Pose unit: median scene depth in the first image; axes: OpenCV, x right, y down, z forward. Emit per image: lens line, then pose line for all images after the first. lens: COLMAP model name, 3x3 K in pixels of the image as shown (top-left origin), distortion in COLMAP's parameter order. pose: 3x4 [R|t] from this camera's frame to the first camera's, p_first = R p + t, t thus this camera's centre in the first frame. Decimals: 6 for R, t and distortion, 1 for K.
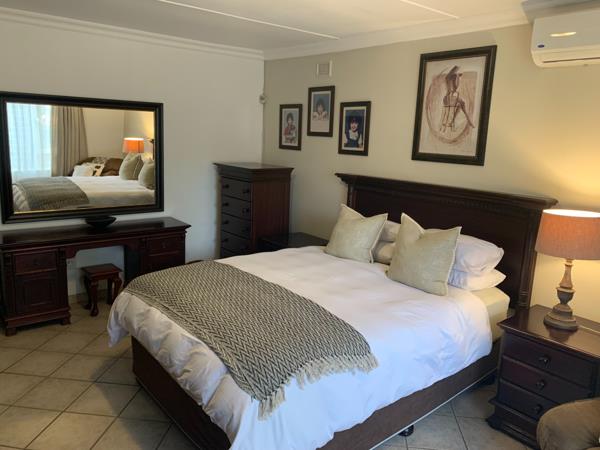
lens RADIAL K [[465.7, 0, 297.5], [0, 465.7, 219.2], [0, 0, 1]] dist [-0.009160, -0.026403]
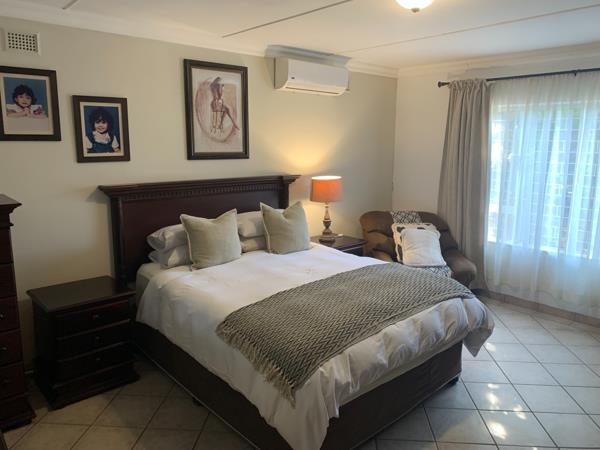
lens RADIAL K [[465.7, 0, 297.7], [0, 465.7, 229.2], [0, 0, 1]] dist [-0.009160, -0.026403]
pose [[-0.061301, -0.225913, 0.972217, -0.888678], [0.168526, 0.957721, 0.233171, -0.195298], [-0.983789, 0.178138, -0.020637, 0.871852]]
